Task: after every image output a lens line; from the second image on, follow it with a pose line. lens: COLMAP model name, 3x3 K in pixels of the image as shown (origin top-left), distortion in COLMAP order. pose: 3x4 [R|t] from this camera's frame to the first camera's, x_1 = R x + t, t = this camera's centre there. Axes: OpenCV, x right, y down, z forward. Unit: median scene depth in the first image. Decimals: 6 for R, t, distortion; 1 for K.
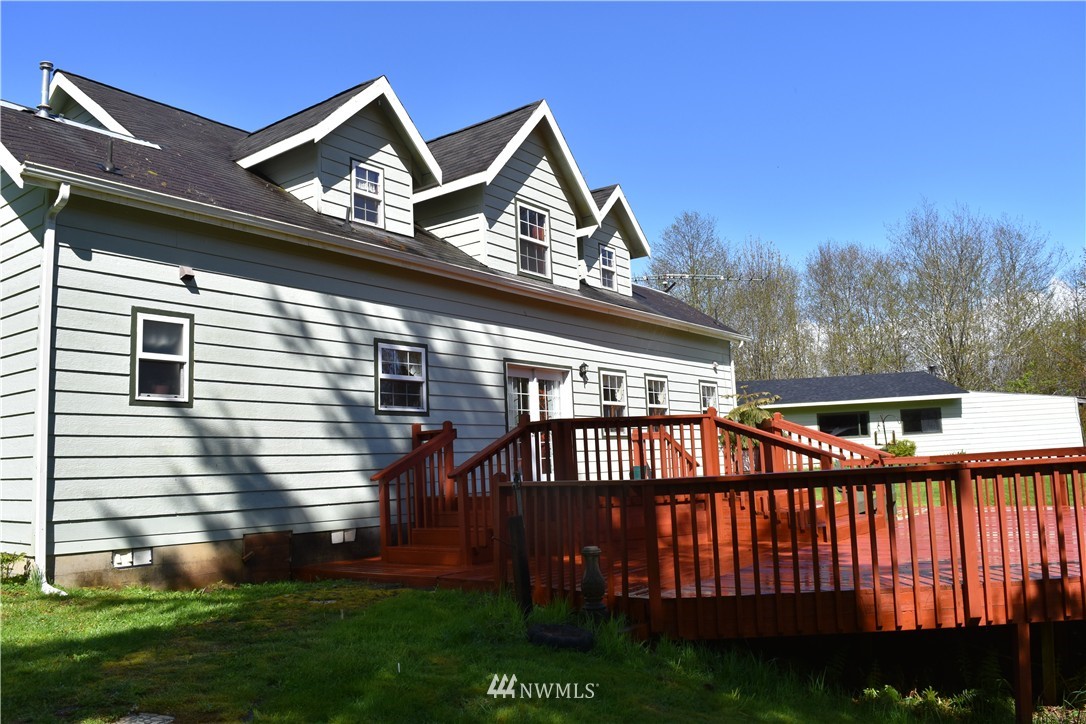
lens RADIAL K [[858.7, 0, 543.0], [0, 858.7, 362.0], [0, 0, 1]] dist [-0.082789, 0.002498]
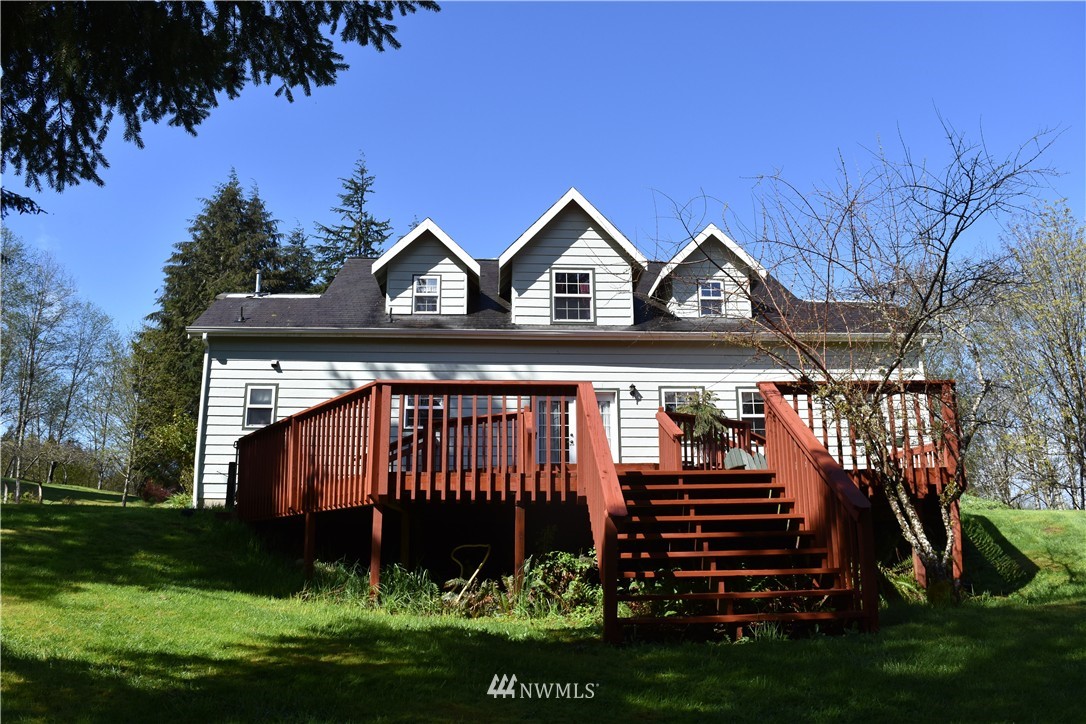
lens RADIAL K [[858.7, 0, 543.0], [0, 858.7, 362.0], [0, 0, 1]] dist [-0.082789, 0.002498]
pose [[0.628393, -0.141697, -0.764882, 1.088019], [0.072914, 0.989670, -0.123436, 0.133614], [0.774471, 0.021796, 0.632234, 0.163742]]
